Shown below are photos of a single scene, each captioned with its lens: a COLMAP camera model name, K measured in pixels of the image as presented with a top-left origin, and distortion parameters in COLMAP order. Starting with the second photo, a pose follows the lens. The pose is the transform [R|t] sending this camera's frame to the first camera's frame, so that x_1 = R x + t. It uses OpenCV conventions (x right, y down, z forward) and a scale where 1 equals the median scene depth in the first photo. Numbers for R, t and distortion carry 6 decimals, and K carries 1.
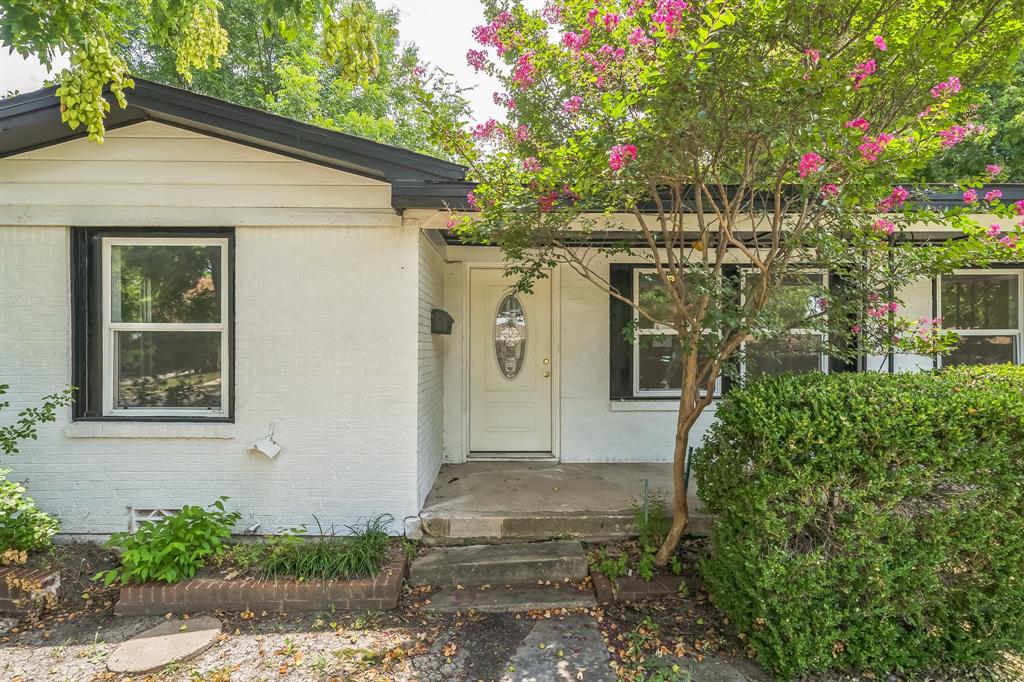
lens RADIAL K [[491.0, 0, 514.9], [0, 491.0, 342.5], [0, 0, 1]] dist [-0.000251, -0.000095]
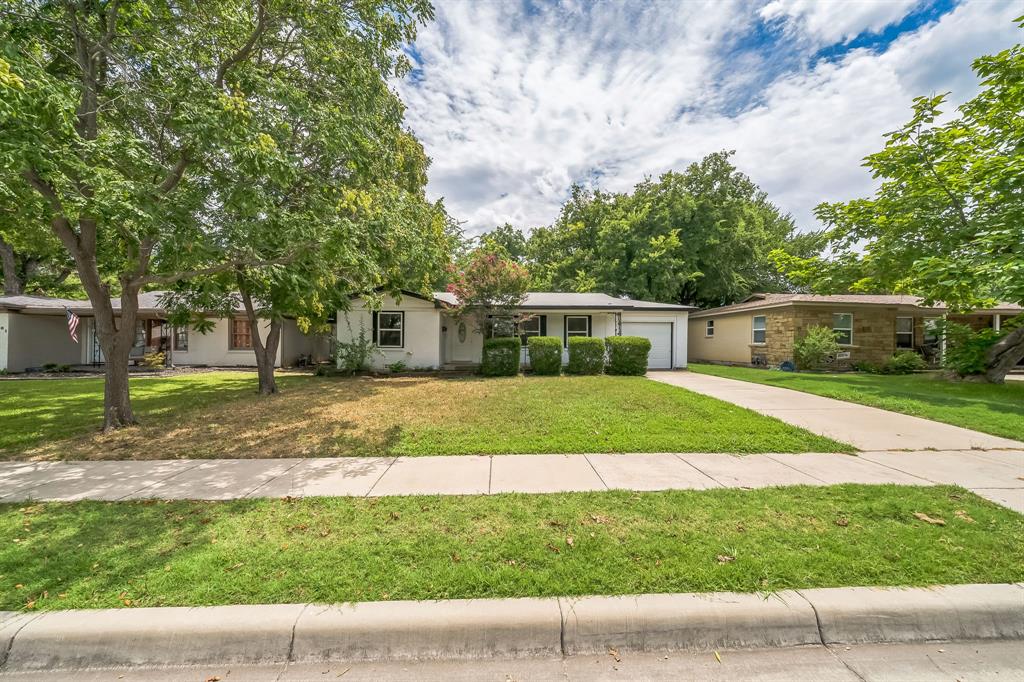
lens RADIAL K [[361.1, 0, 511.9], [0, 361.1, 342.4], [0, 0, 1]] dist [-0.002147, 0.000040]
pose [[0.999881, 0.001840, 0.015337, 0.513392], [-0.001810, 0.999996, -0.001973, 0.107999], [-0.015340, 0.001945, 0.999880, -2.843764]]
